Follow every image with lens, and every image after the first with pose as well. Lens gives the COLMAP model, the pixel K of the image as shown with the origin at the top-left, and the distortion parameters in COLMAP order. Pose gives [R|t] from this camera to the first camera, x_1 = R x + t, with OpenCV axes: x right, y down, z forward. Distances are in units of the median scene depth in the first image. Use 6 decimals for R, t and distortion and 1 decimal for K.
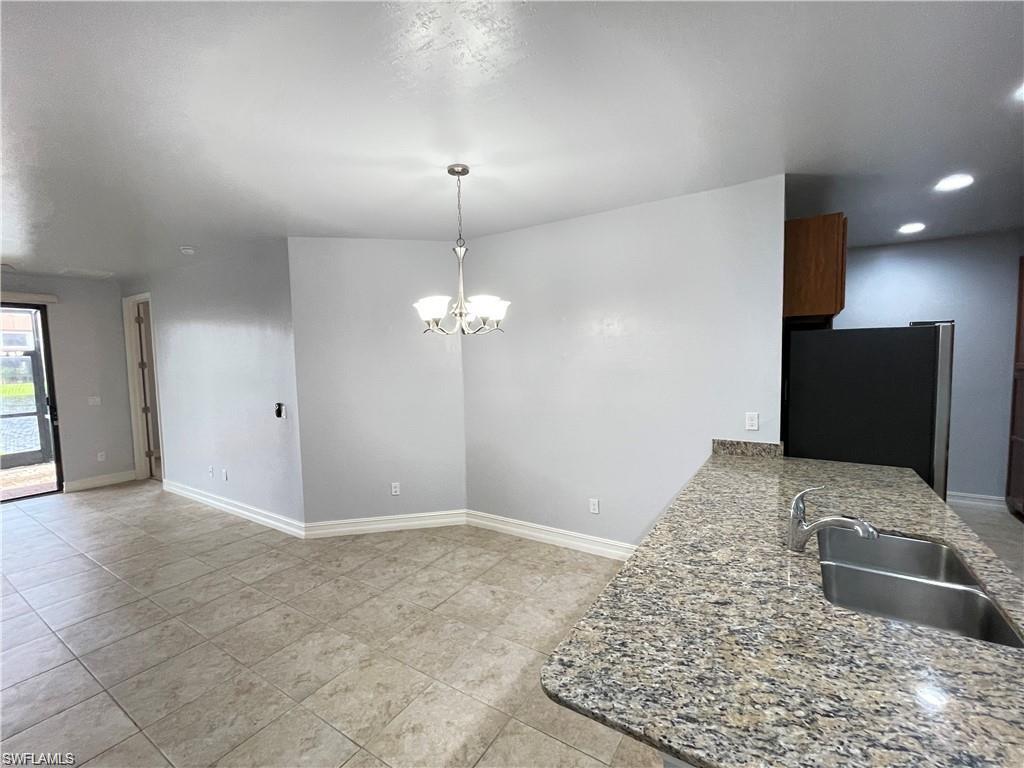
lens RADIAL K [[443.0, 0, 512.0], [0, 443.0, 384.0], [0, 0, 1]] dist [-0.001254, 0.001202]
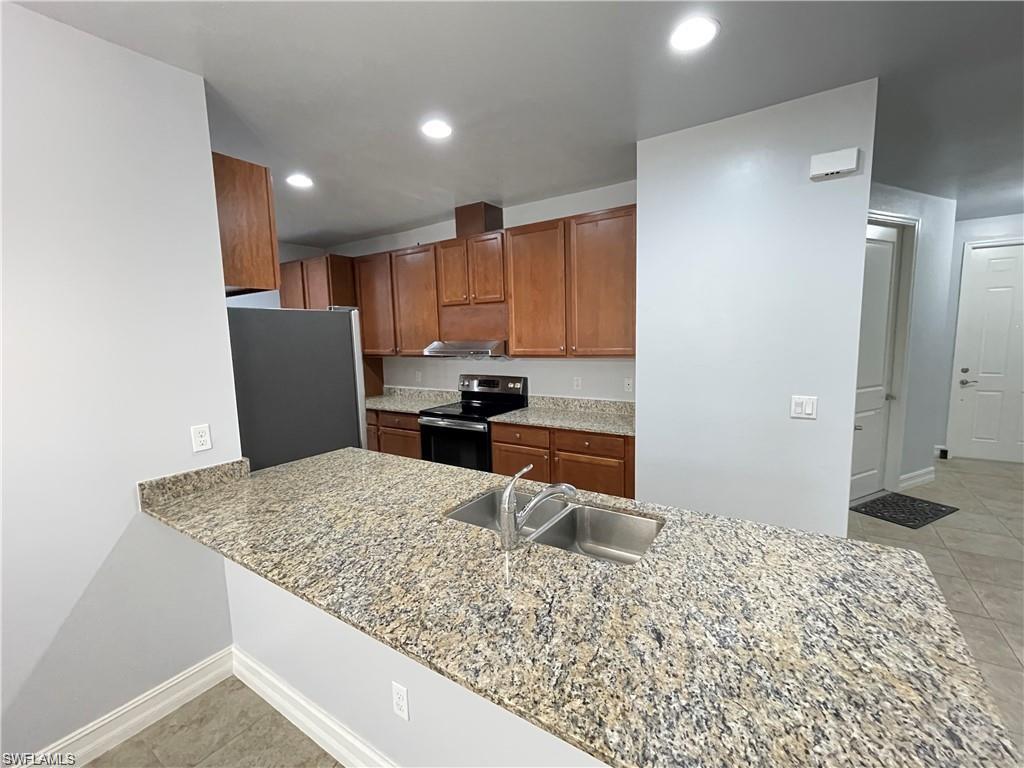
lens RADIAL K [[443.0, 0, 512.0], [0, 443.0, 384.0], [0, 0, 1]] dist [-0.001254, 0.001202]
pose [[0.018739, -0.091950, 0.995587, -0.111984], [0.090776, 0.991806, 0.089892, -0.014892], [-0.995695, 0.088691, 0.026932, 0.513113]]
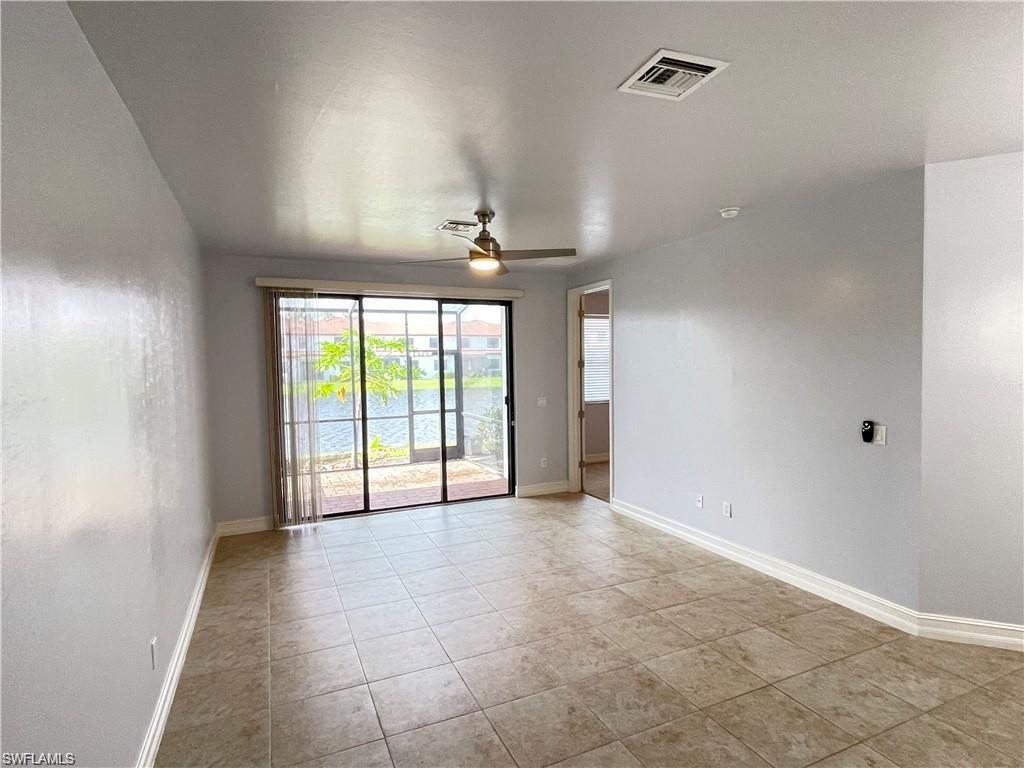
lens RADIAL K [[545.0, 0, 512.0], [0, 545.0, 384.0], [0, 0, 1]] dist [-0.003712, -0.000680]
pose [[0.836273, 0.027134, -0.547642, -0.746661], [-0.034312, 0.999407, -0.002879, 0.011737], [0.547239, 0.021198, 0.836708, 0.025100]]
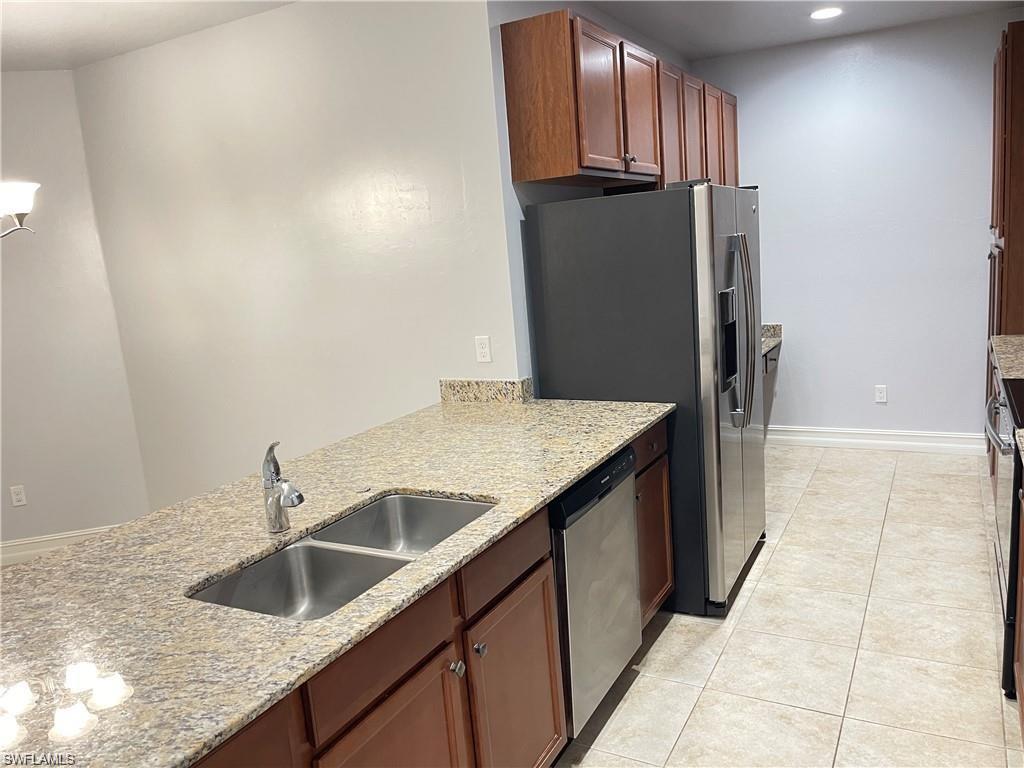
lens RADIAL K [[771.5, 0, 524.9], [0, 771.5, 386.3], [0, 0, 1]] dist [0.061921, -0.083393]
pose [[0.995096, -0.071644, 0.068205, 0.528861], [0.063422, 0.991234, 0.115898, 0.010505], [-0.075911, -0.111004, 0.990917, -0.142612]]
